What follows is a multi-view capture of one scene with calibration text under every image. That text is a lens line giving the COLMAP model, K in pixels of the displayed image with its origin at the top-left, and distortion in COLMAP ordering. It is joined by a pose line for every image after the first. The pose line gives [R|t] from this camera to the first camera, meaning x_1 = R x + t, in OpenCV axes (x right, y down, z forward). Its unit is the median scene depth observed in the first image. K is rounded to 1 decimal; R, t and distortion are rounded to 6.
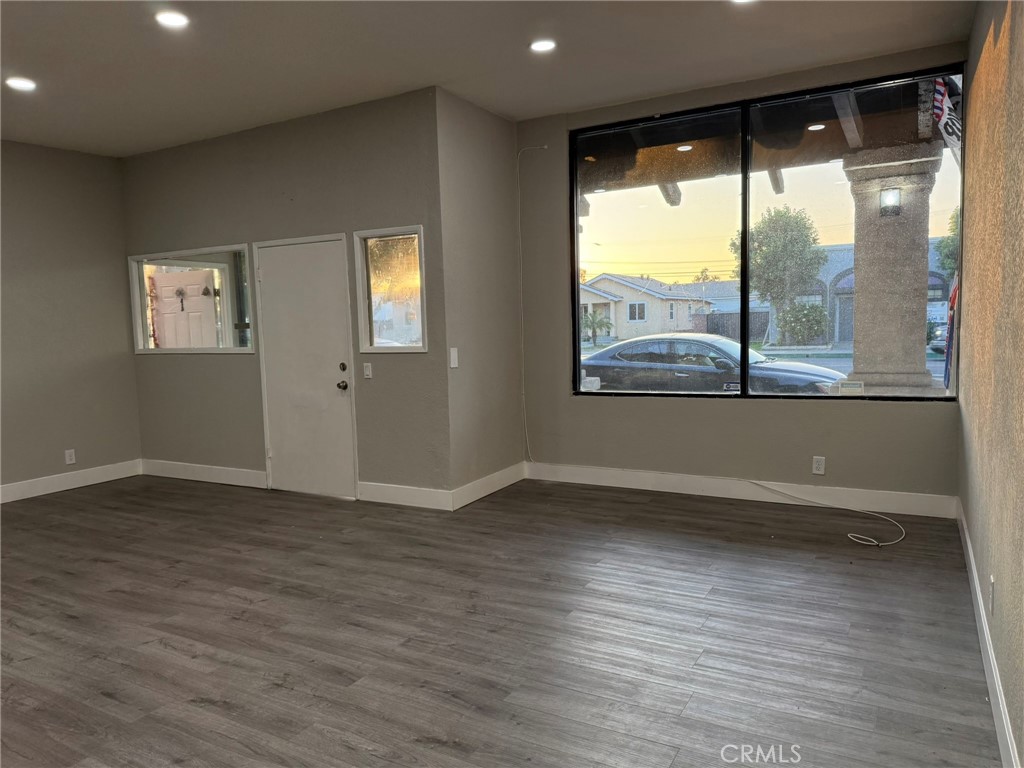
lens RADIAL K [[715.9, 0, 512.0], [0, 715.9, 384.0], [0, 0, 1]] dist [-0.010176, -0.002495]
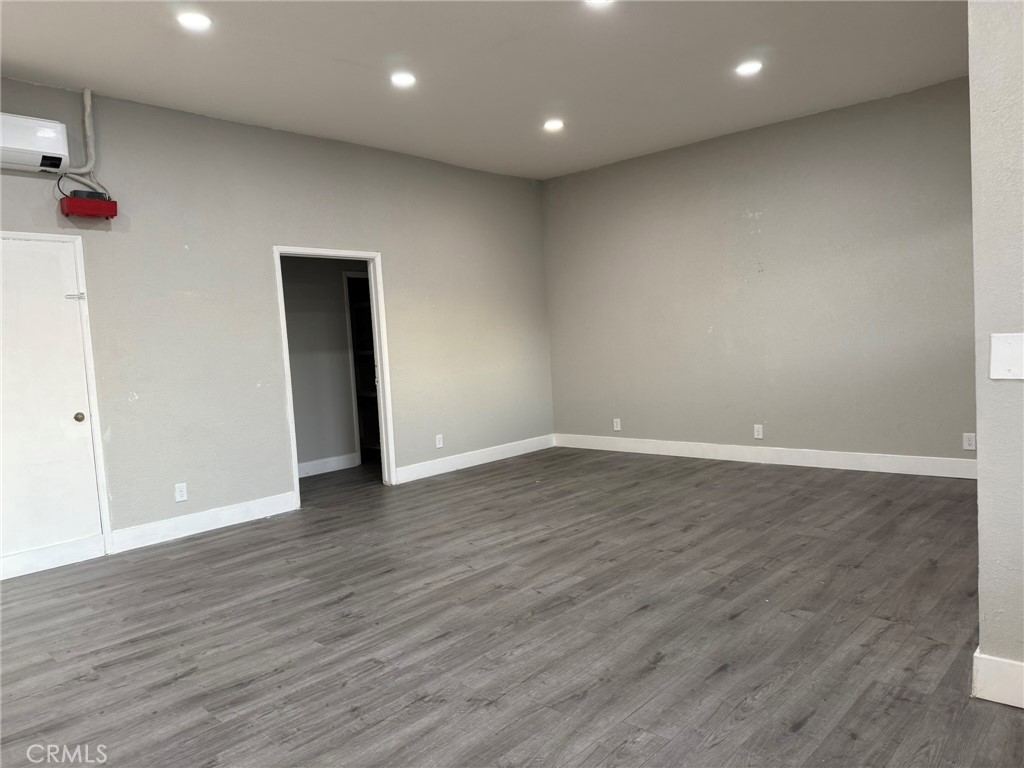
lens RADIAL K [[712.9, 0, 512.0], [0, 712.9, 384.0], [0, 0, 1]] dist [0.072434, -0.094098]
pose [[-0.233175, 0.105512, -0.966694, 0.574036], [-0.015648, 0.993560, 0.112219, -0.092639], [0.972309, 0.041293, -0.230023, 1.147837]]
